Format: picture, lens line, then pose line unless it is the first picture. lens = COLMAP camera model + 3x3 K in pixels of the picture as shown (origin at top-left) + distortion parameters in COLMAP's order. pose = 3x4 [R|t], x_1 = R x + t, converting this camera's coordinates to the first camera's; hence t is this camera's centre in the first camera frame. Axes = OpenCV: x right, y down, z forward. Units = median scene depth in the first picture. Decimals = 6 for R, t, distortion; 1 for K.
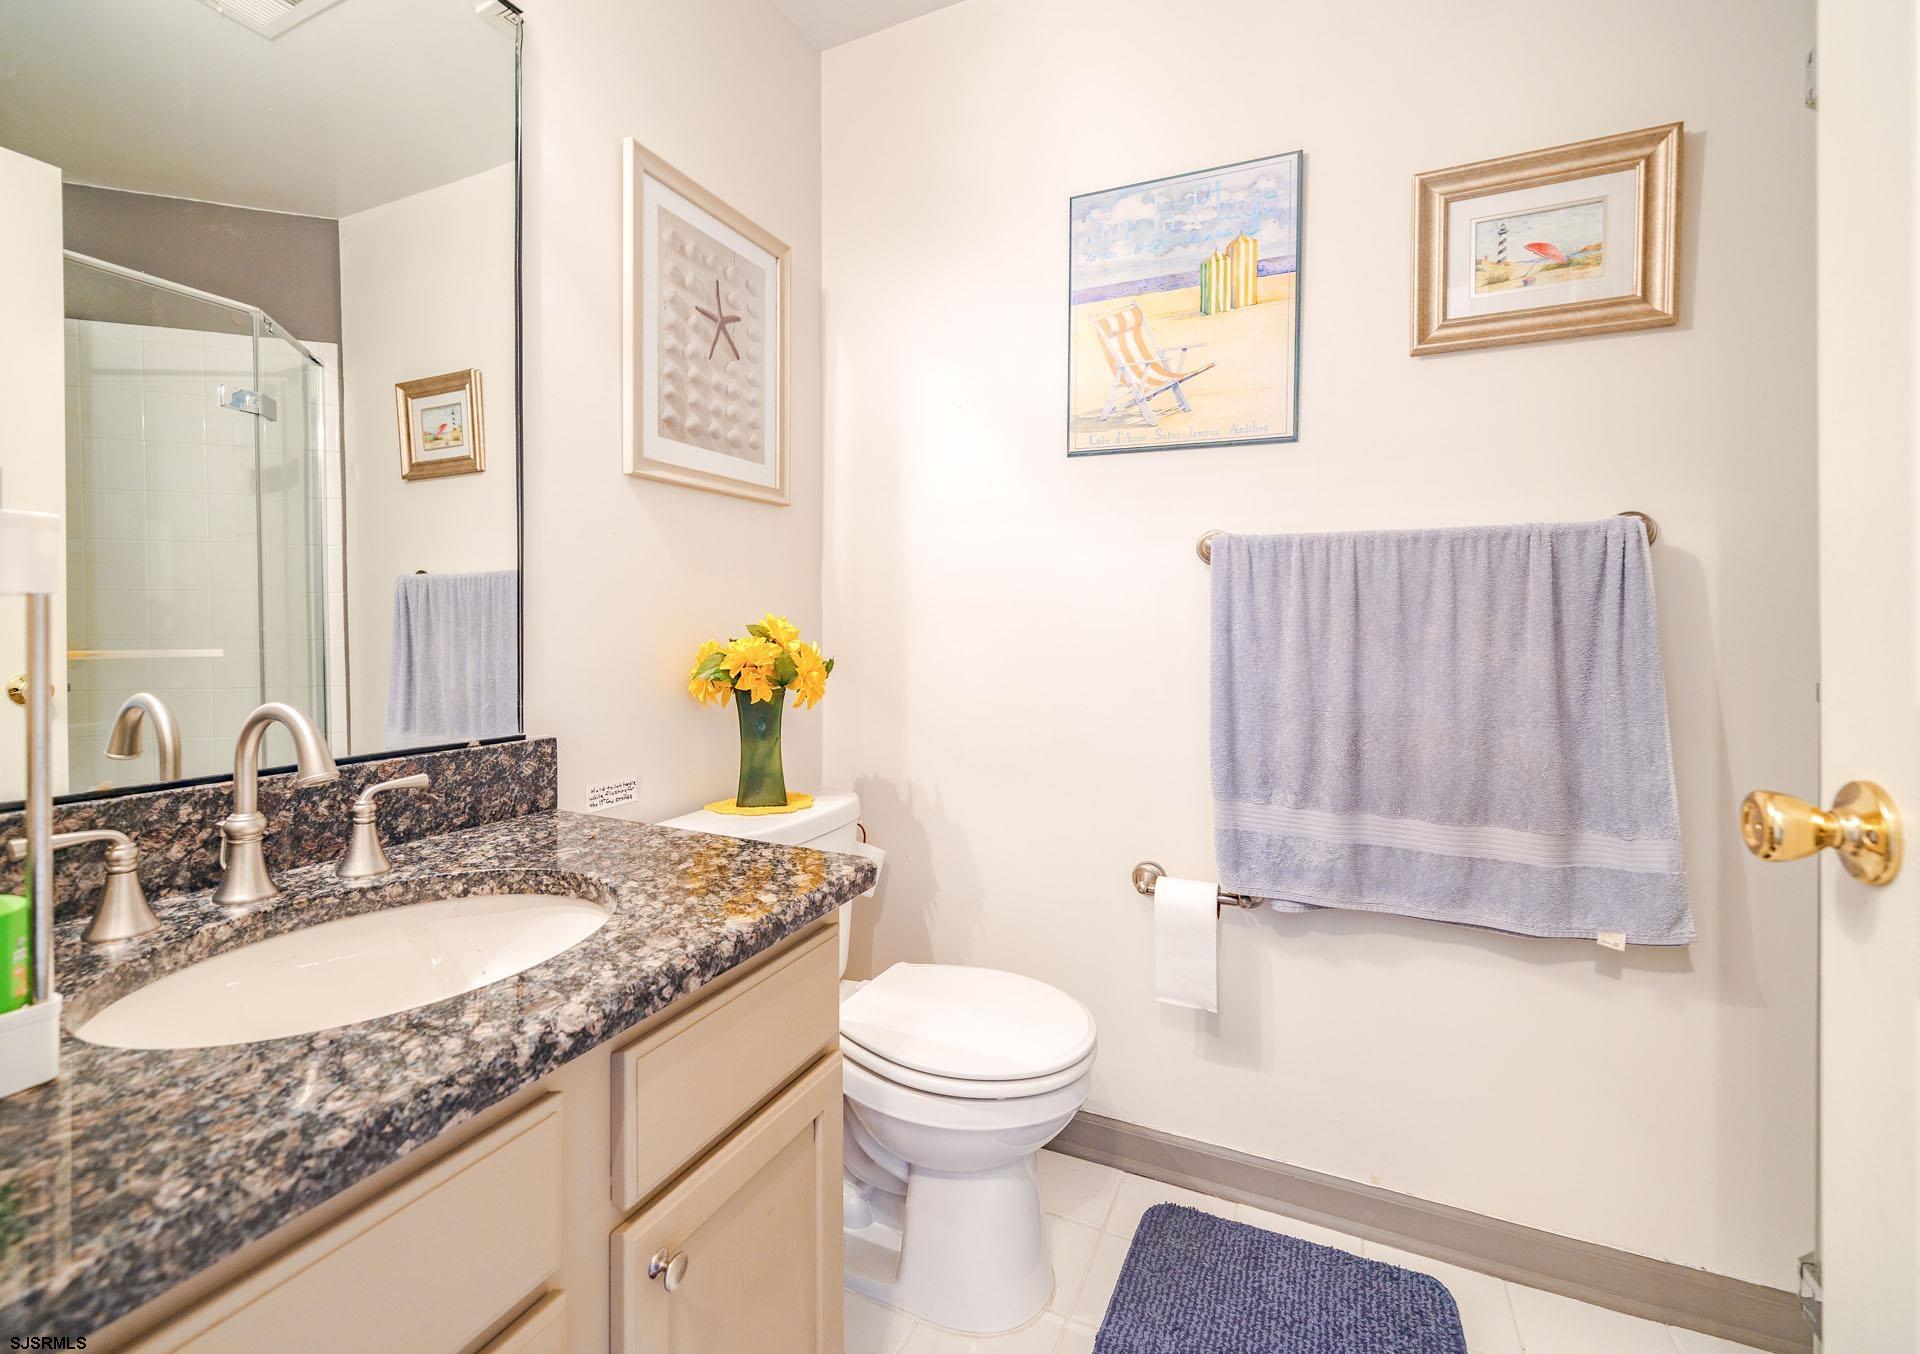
lens RADIAL K [[863.6, 0, 971.6], [0, 863.6, 665.8], [0, 0, 1]] dist [-0.003113, -0.000129]
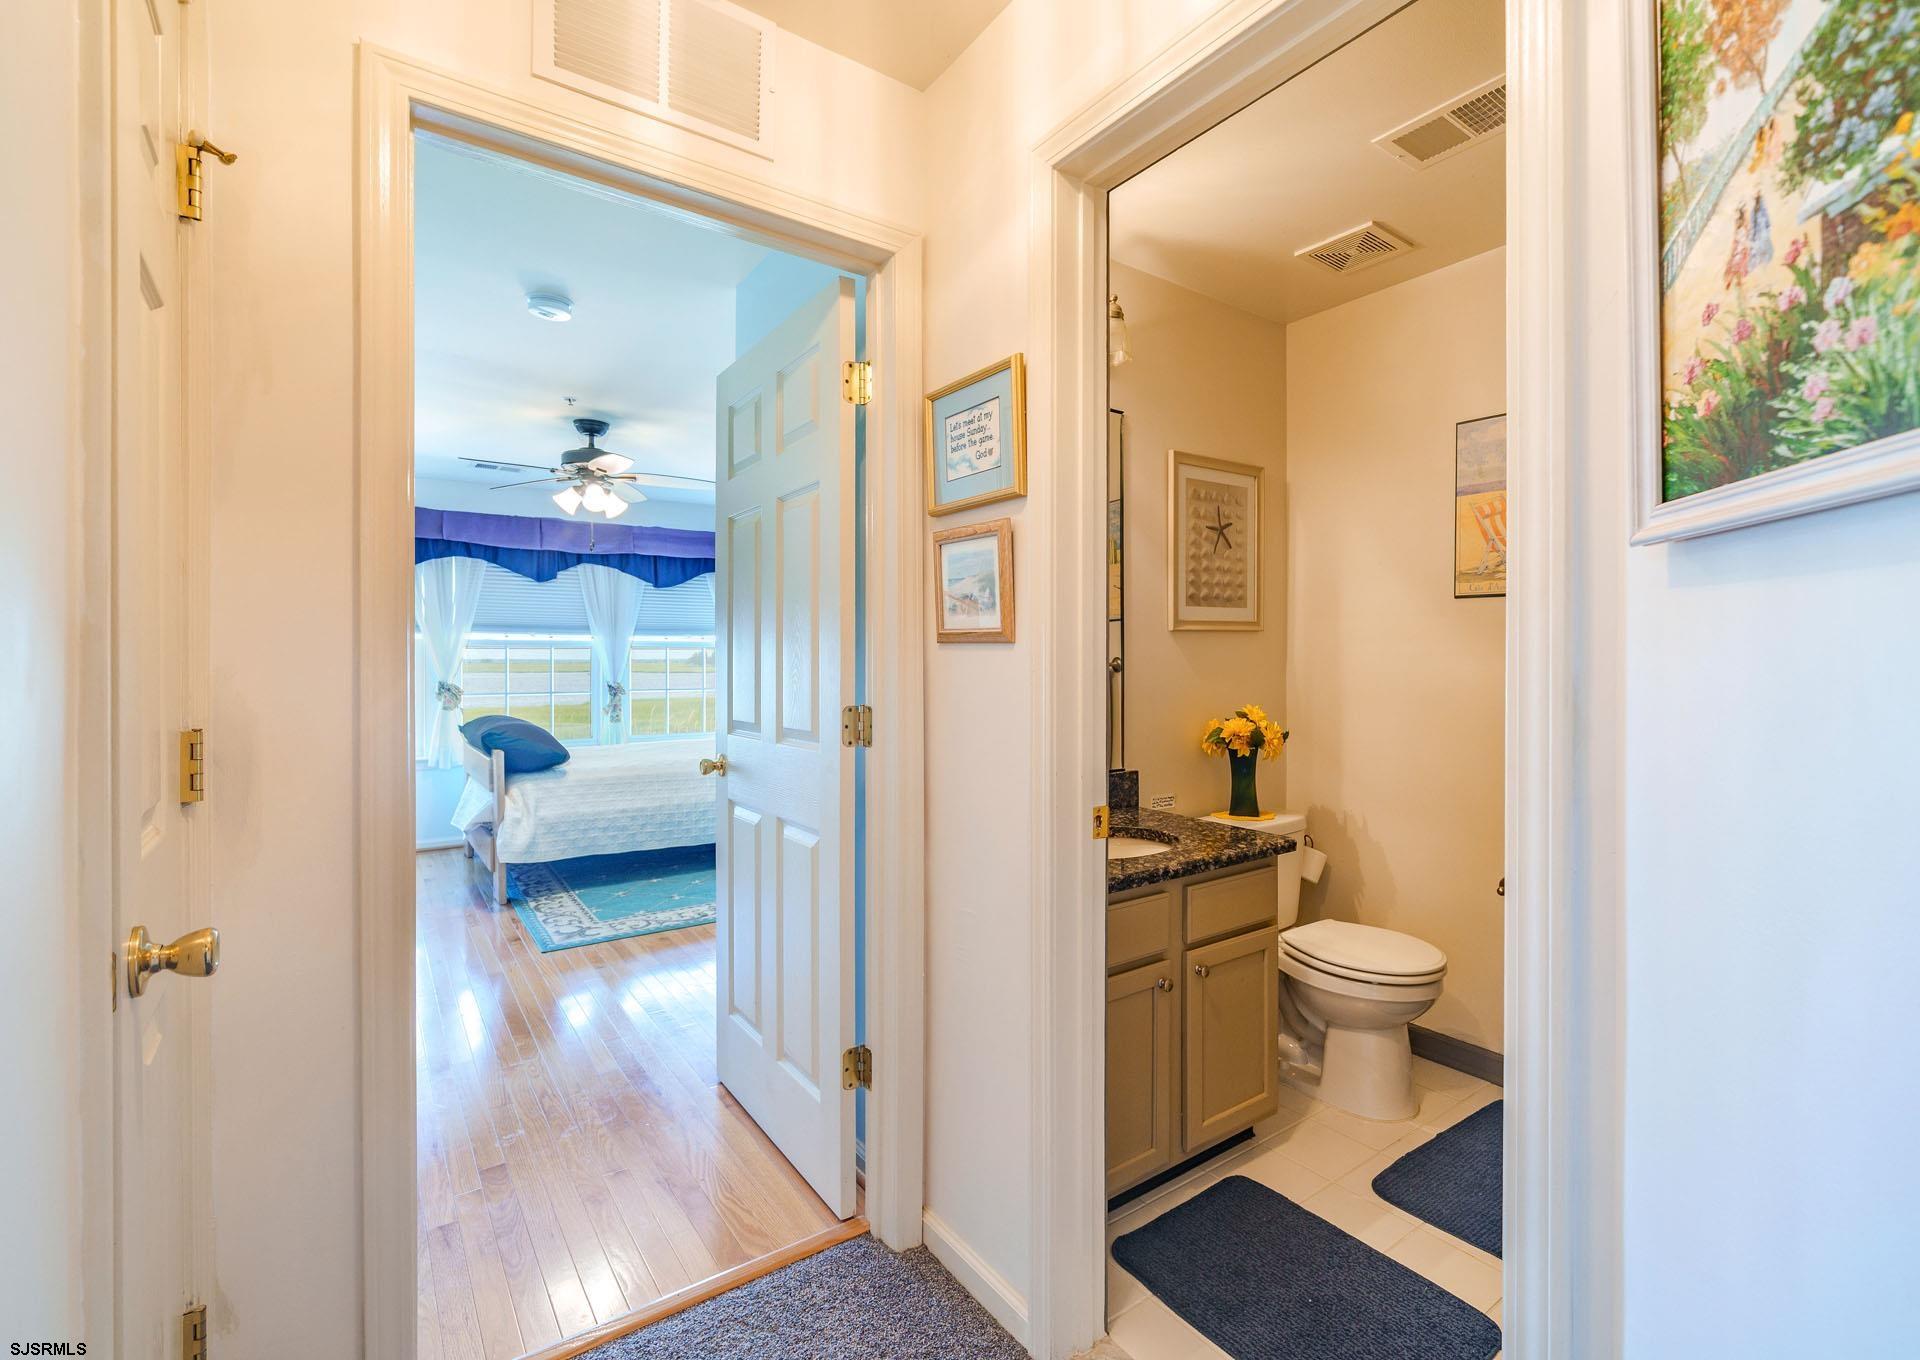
lens RADIAL K [[863.6, 0, 971.6], [0, 863.6, 668.8], [0, 0, 1]] dist [-0.003113, -0.000129]
pose [[0.848676, -0.007665, -0.528858, 0.210761], [-0.013102, 0.999283, -0.035509, -0.064405], [0.528751, 0.037065, 0.847967, -0.764016]]
